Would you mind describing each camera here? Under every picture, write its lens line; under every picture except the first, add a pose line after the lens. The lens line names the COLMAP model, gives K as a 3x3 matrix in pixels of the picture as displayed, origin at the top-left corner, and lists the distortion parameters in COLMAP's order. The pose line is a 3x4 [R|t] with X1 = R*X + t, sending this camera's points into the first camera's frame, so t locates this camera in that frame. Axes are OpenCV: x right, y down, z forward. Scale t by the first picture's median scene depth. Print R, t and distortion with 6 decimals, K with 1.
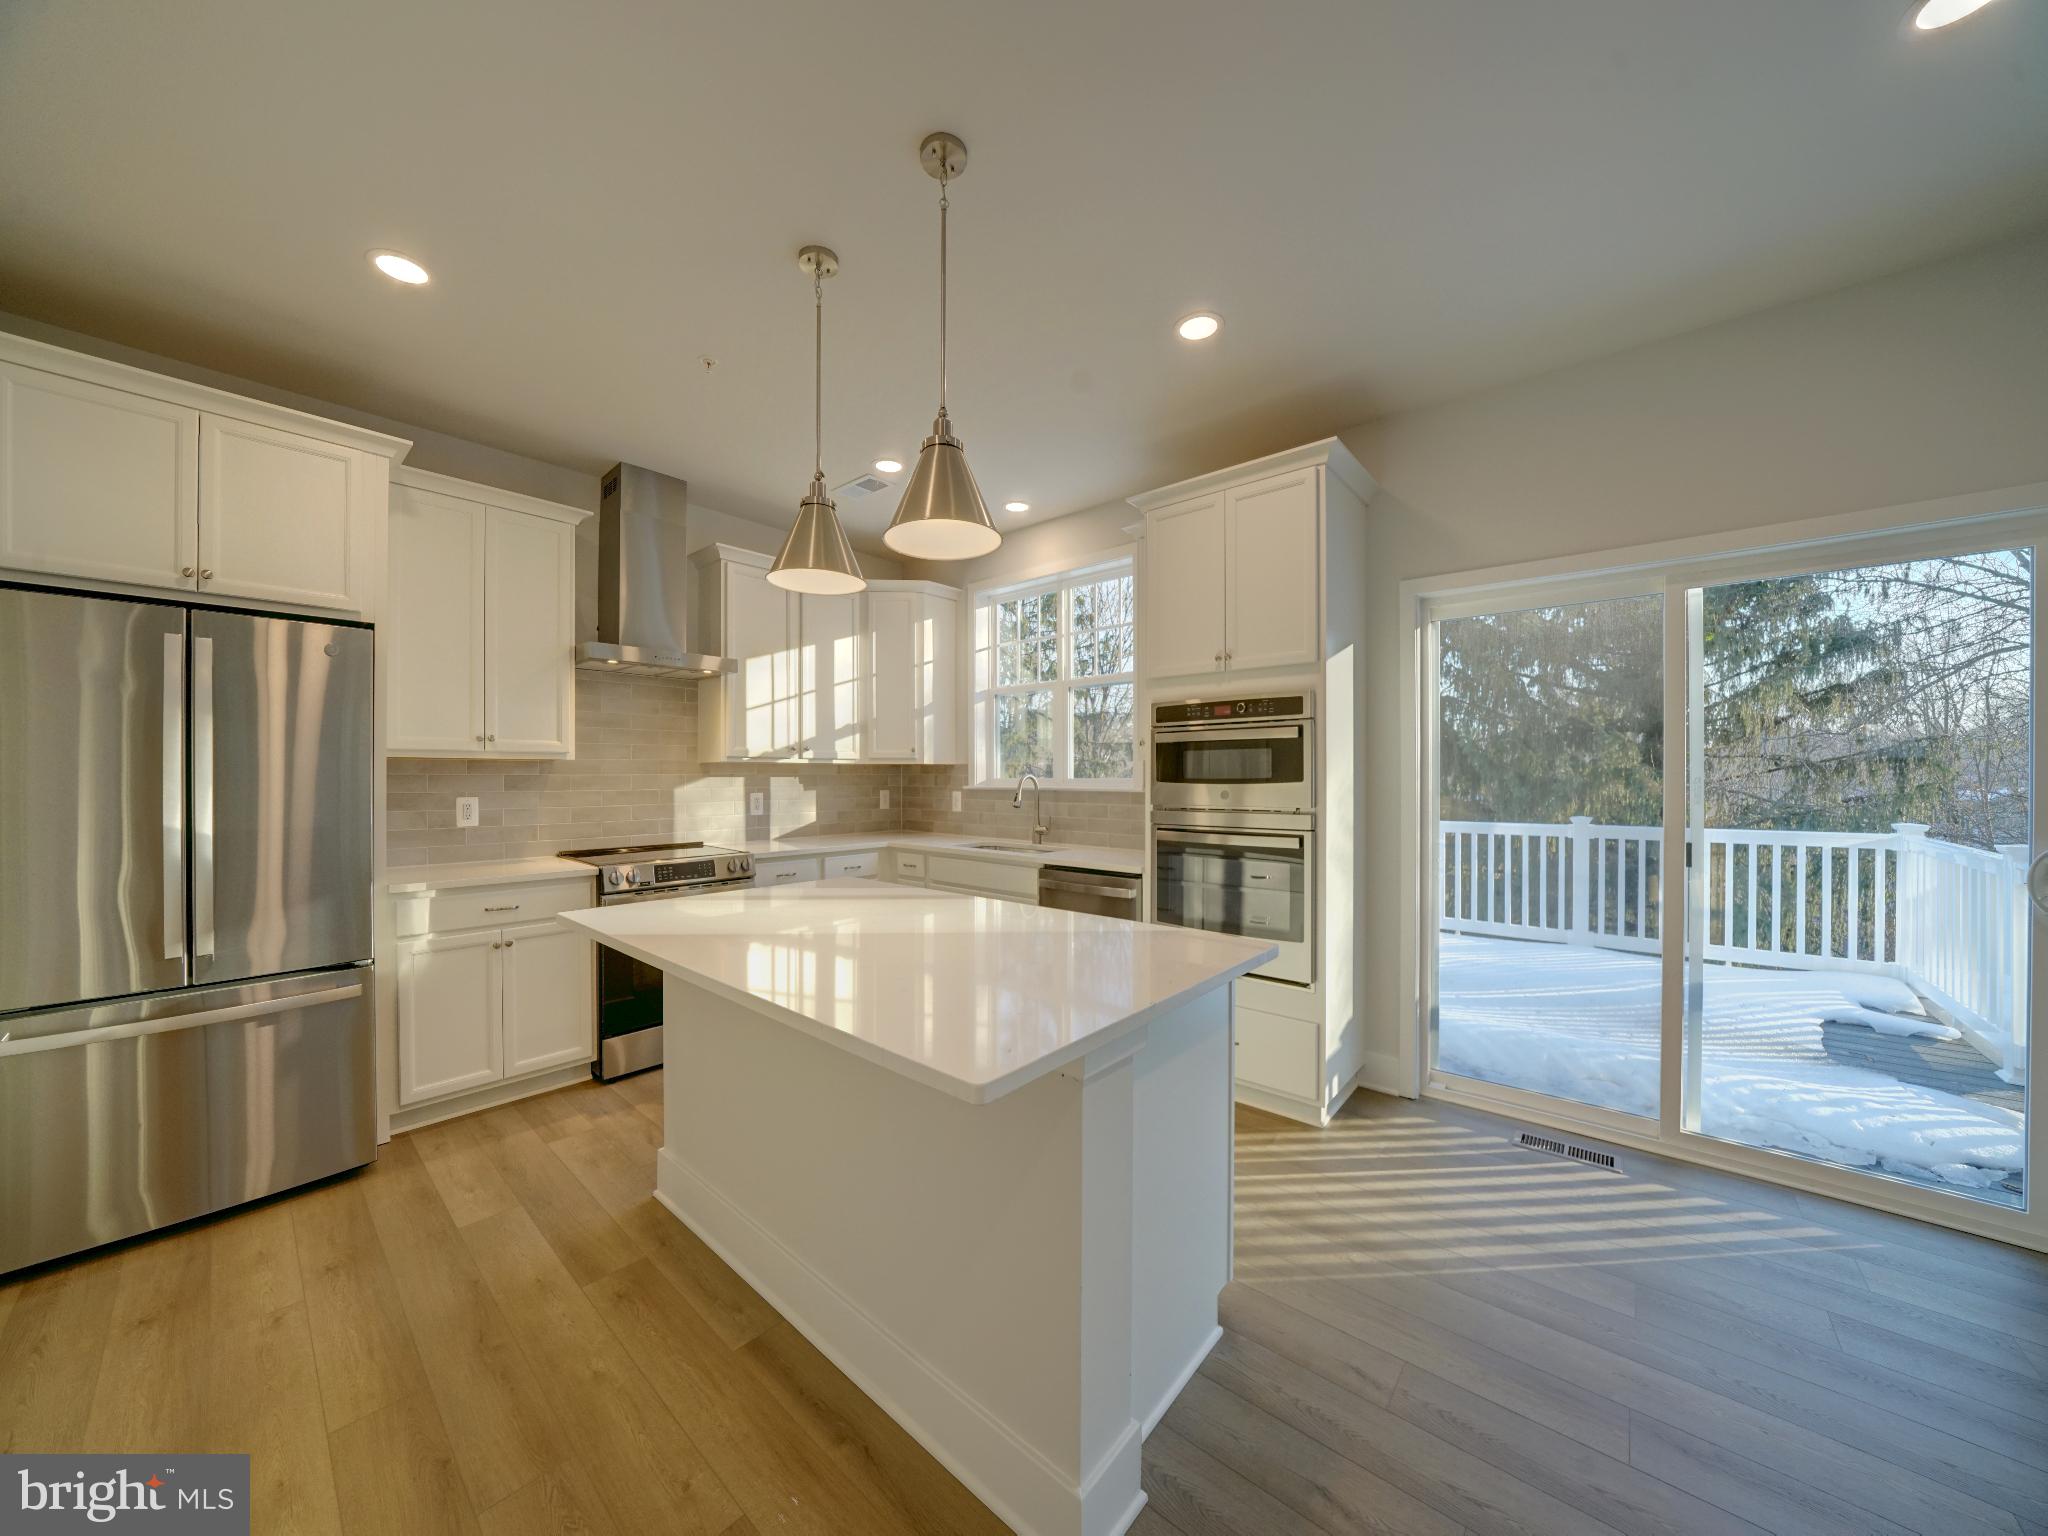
lens RADIAL K [[715.6, 0, 996.0], [0, 715.6, 773.4], [0, 0, 1]] dist [-0.021743, 0.001771]
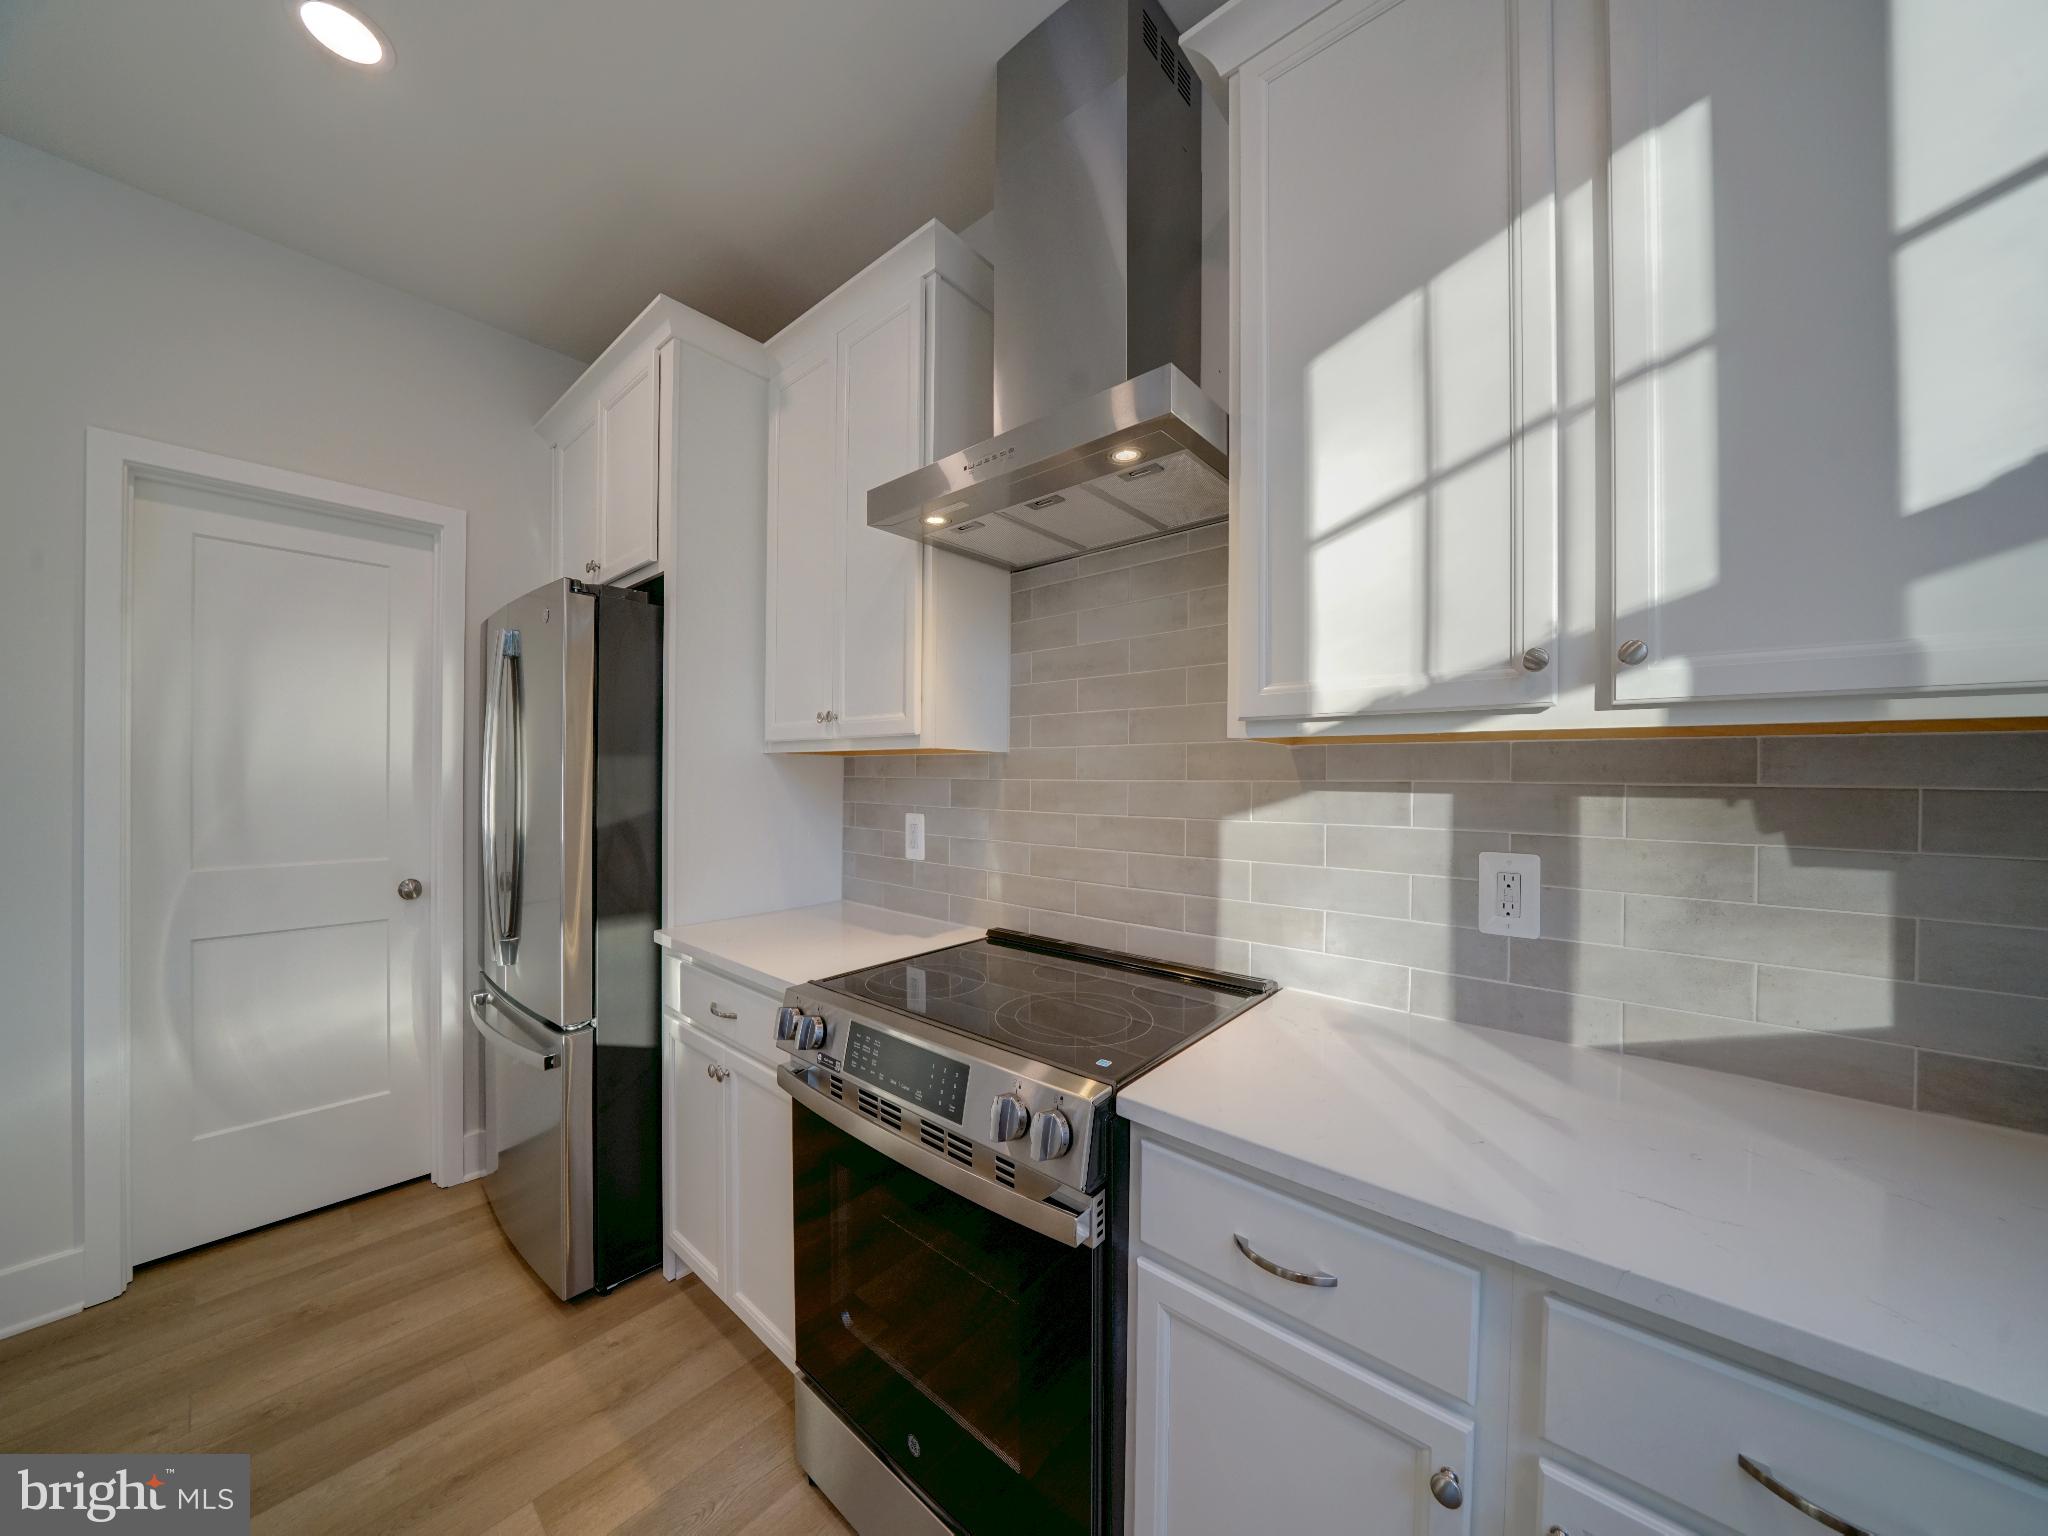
lens RADIAL K [[715.6, 0, 1010.5], [0, 715.6, 776.5], [0, 0, 1]] dist [-0.021743, 0.001771]
pose [[0.023860, 0.000098, -0.999715, -0.114392], [-0.006376, 0.999980, -0.000054, 0.000054], [0.999695, 0.006375, 0.023861, 1.204518]]
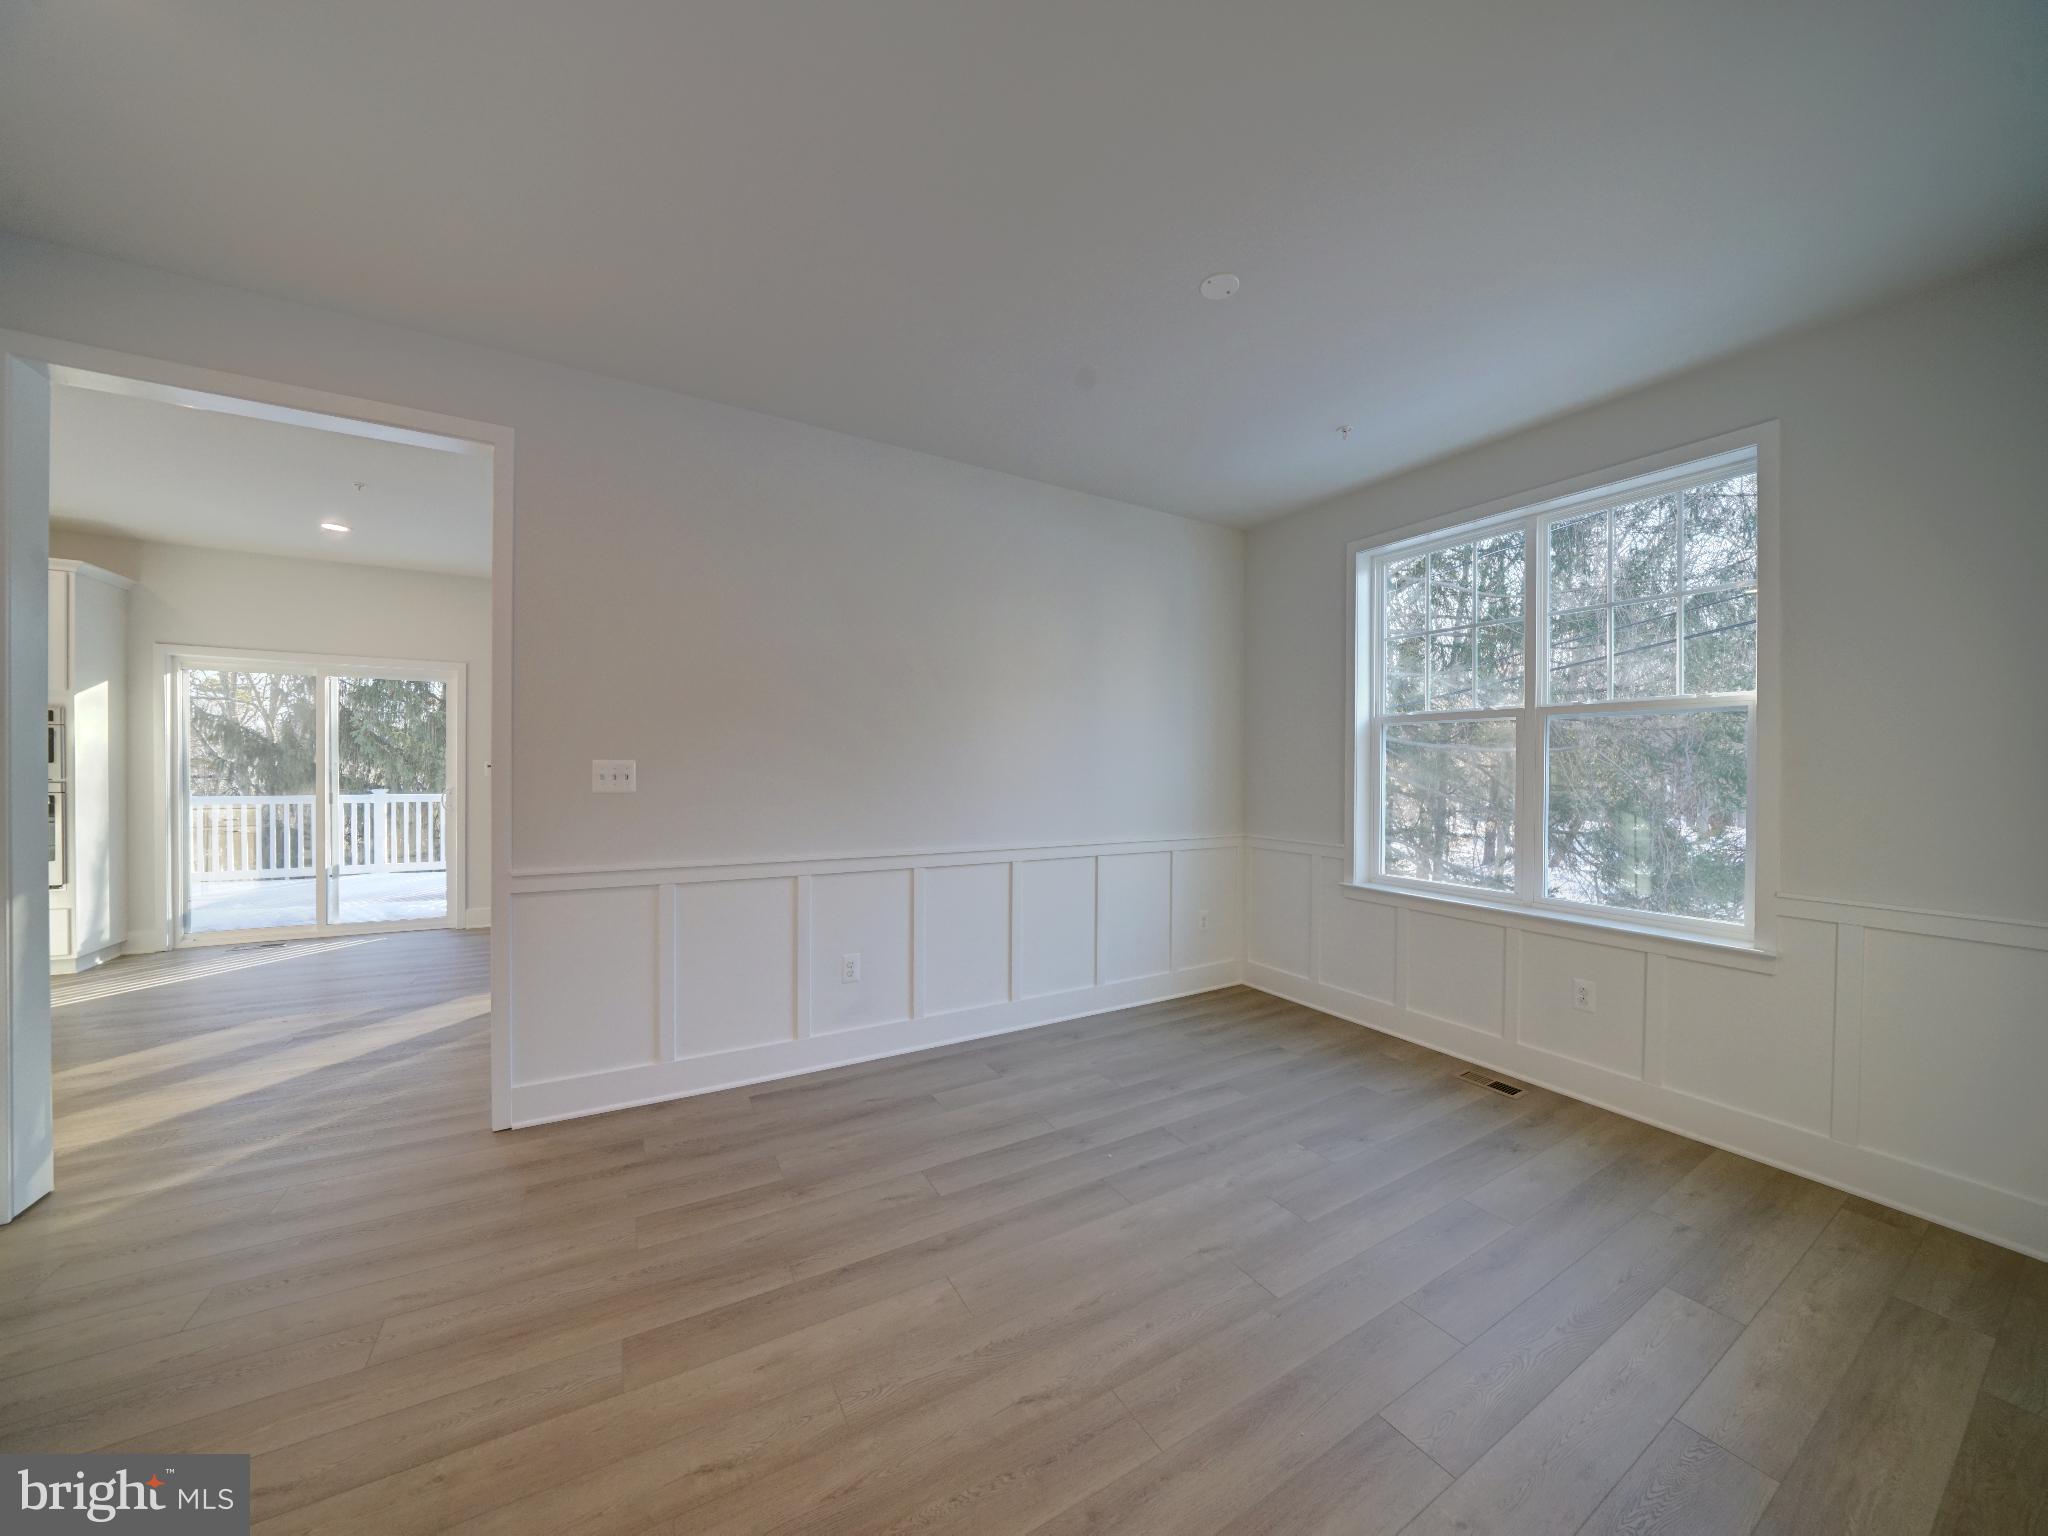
lens RADIAL K [[715.6, 0, 1042.1], [0, 715.6, 776.0], [0, 0, 1]] dist [-0.021743, 0.001771]
pose [[0.293587, -0.007909, 0.955900, -0.394769], [-0.011904, 0.999858, 0.011929, -0.004062], [-0.955858, -0.014881, 0.293451, -1.548483]]
